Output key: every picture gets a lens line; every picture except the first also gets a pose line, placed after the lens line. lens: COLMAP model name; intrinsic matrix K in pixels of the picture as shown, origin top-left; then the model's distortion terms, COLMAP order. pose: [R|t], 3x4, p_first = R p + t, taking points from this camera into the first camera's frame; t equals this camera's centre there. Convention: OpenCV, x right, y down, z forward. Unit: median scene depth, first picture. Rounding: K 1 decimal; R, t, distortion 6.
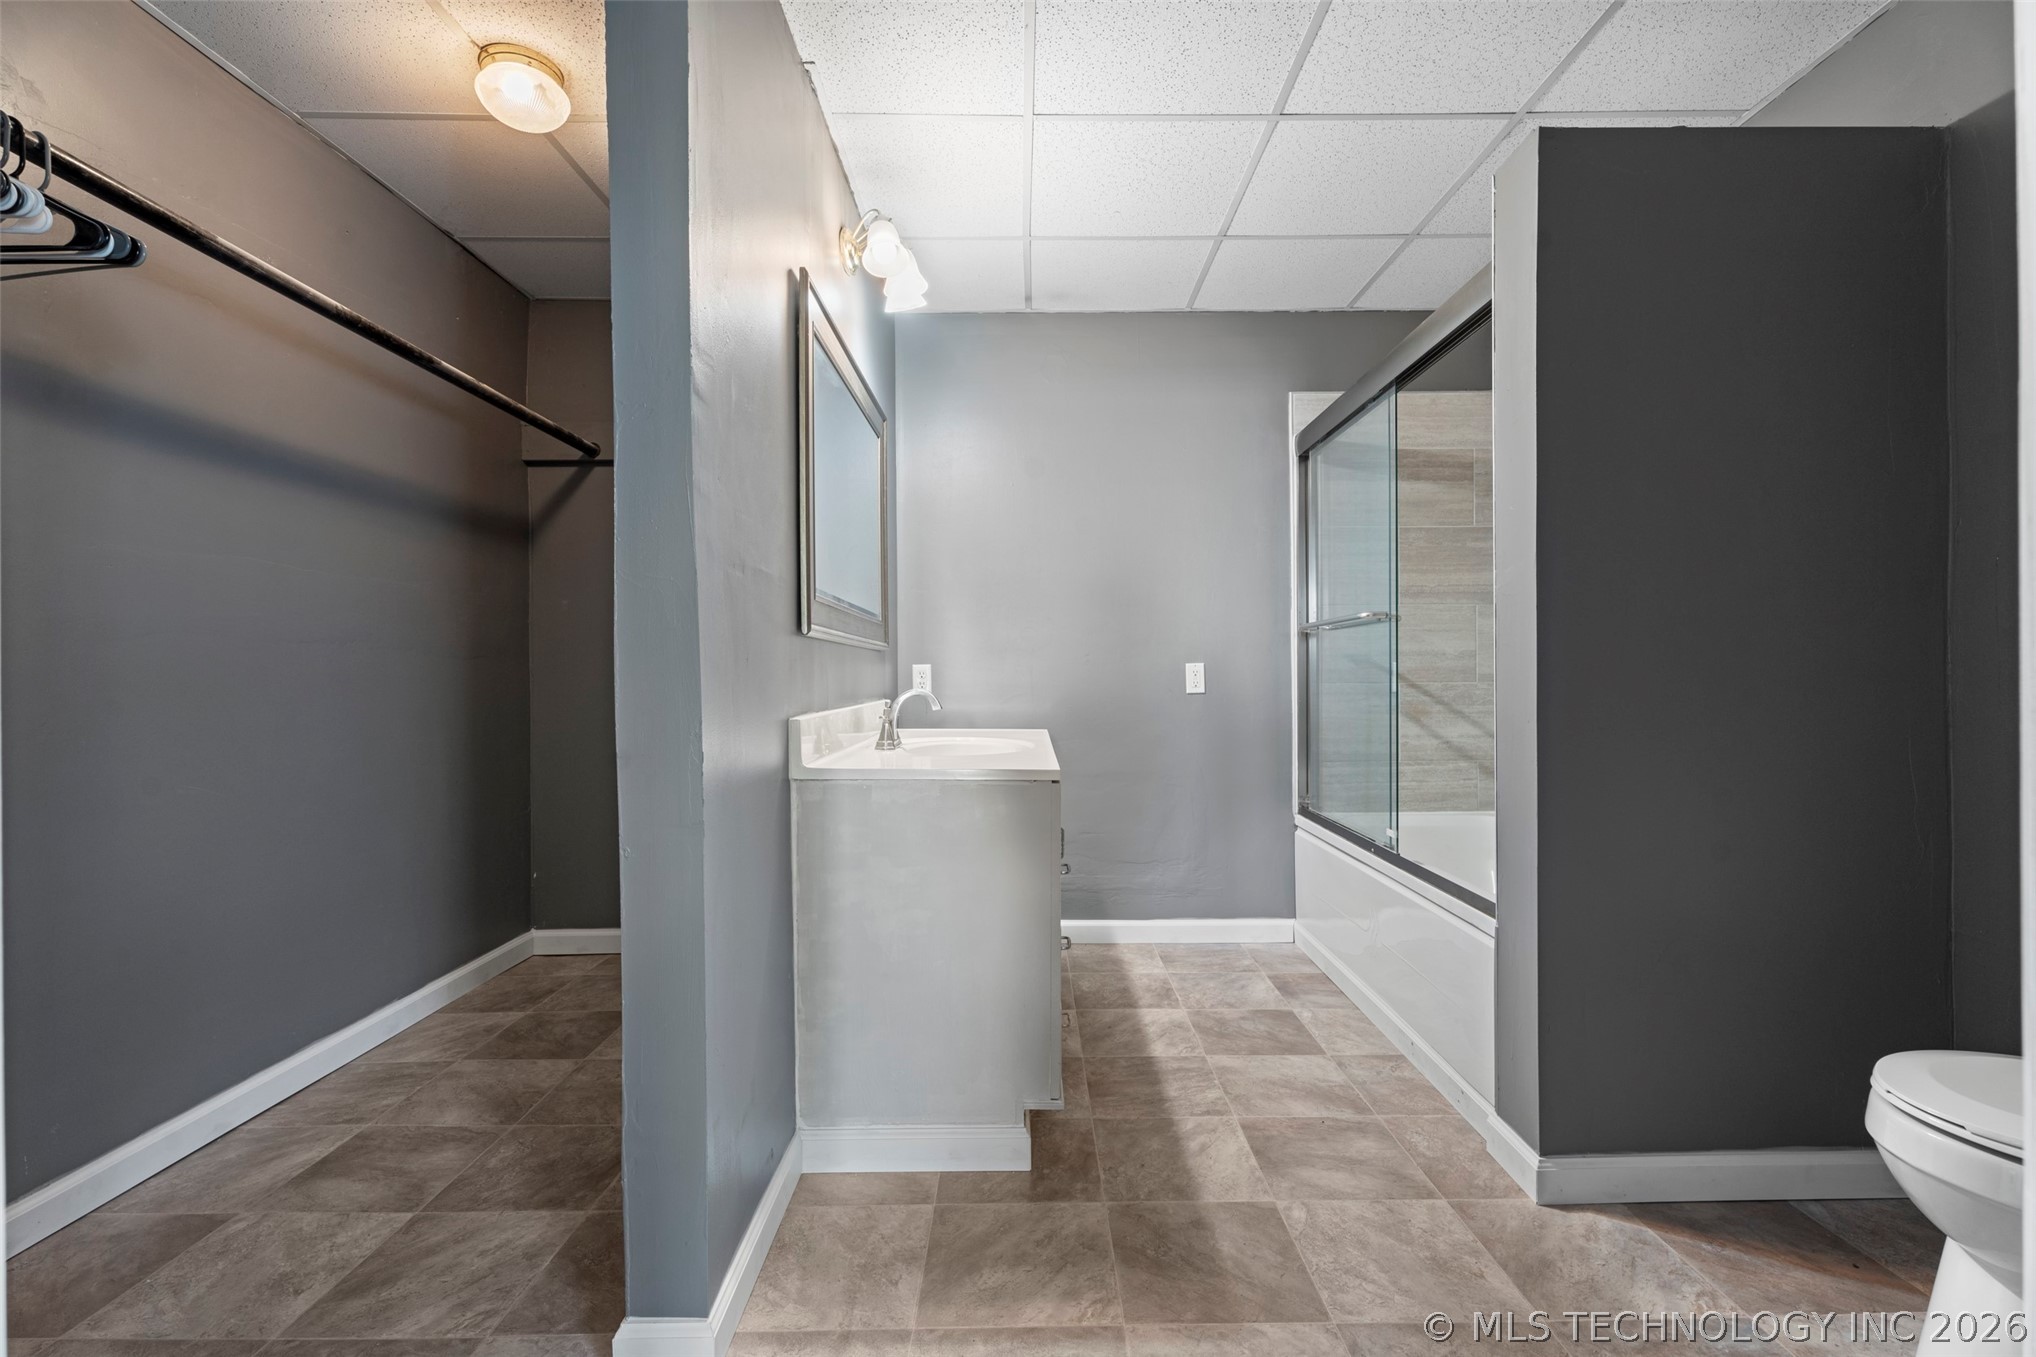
lens RADIAL K [[907.8, 0, 1035.4], [0, 907.8, 673.2], [0, 0, 1]] dist [0.003115, -0.000374]
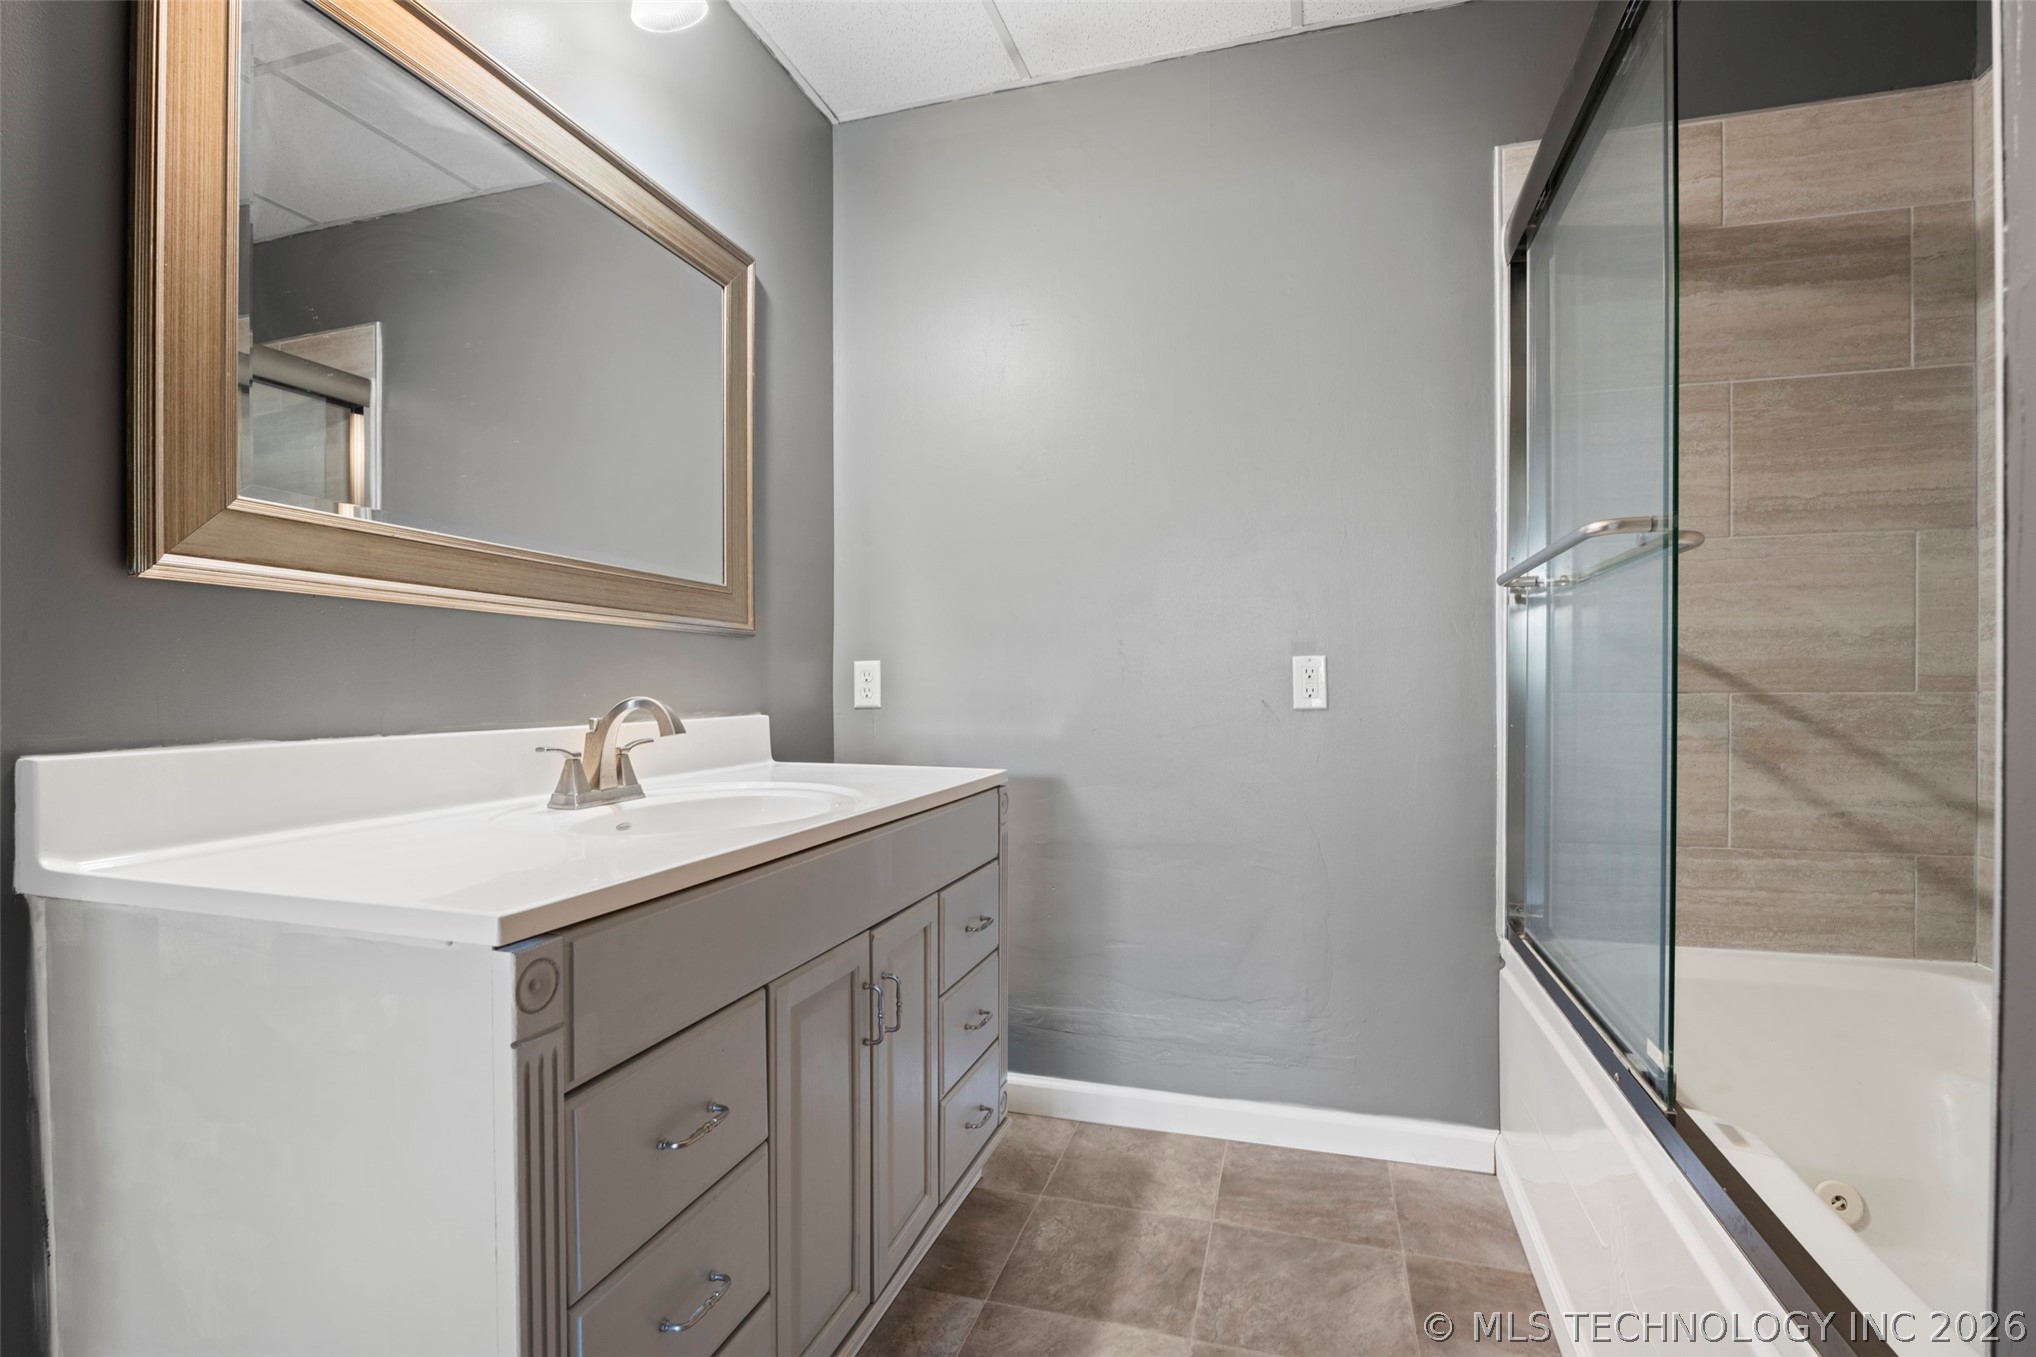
lens RADIAL K [[949.8, 0, 1034.6], [0, 949.8, 695.7], [0, 0, 1]] dist [-0.012986, -0.001484]
pose [[0.954780, 0.005430, -0.297263, 0.275414], [-0.001807, 0.999921, 0.012463, 0.009461], [0.297307, -0.011362, 0.954714, 0.566929]]
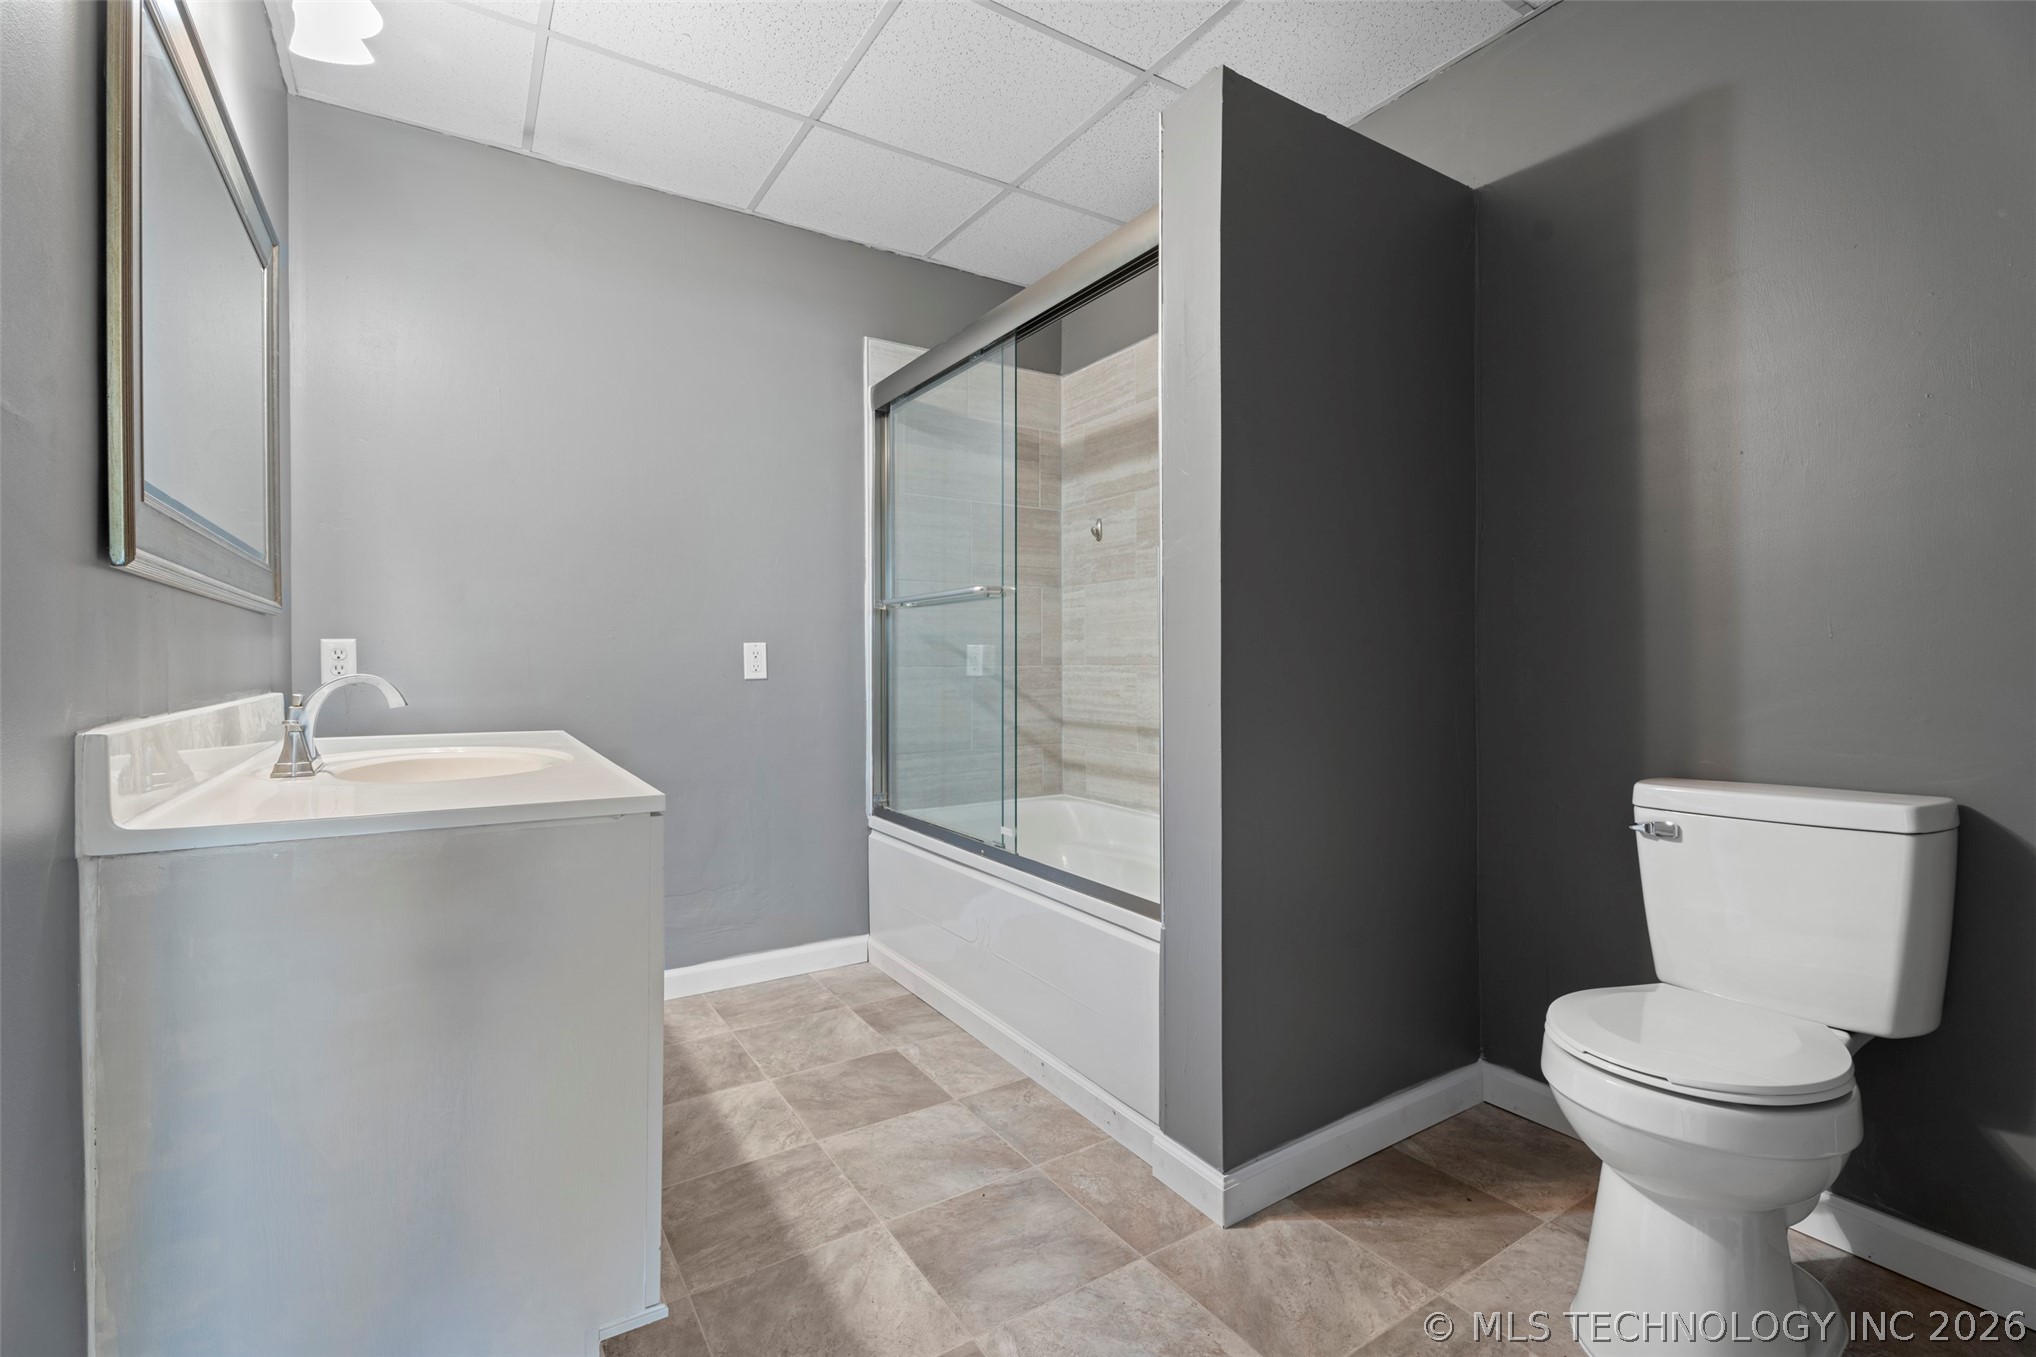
lens RADIAL K [[907.8, 0, 1036.4], [0, 907.8, 658.4], [0, 0, 1]] dist [0.003115, -0.000374]
pose [[0.840639, 0.004353, 0.541579, -0.082446], [-0.002819, 0.999989, -0.003661, 0.007892], [-0.541589, 0.001551, 0.840642, 0.248403]]
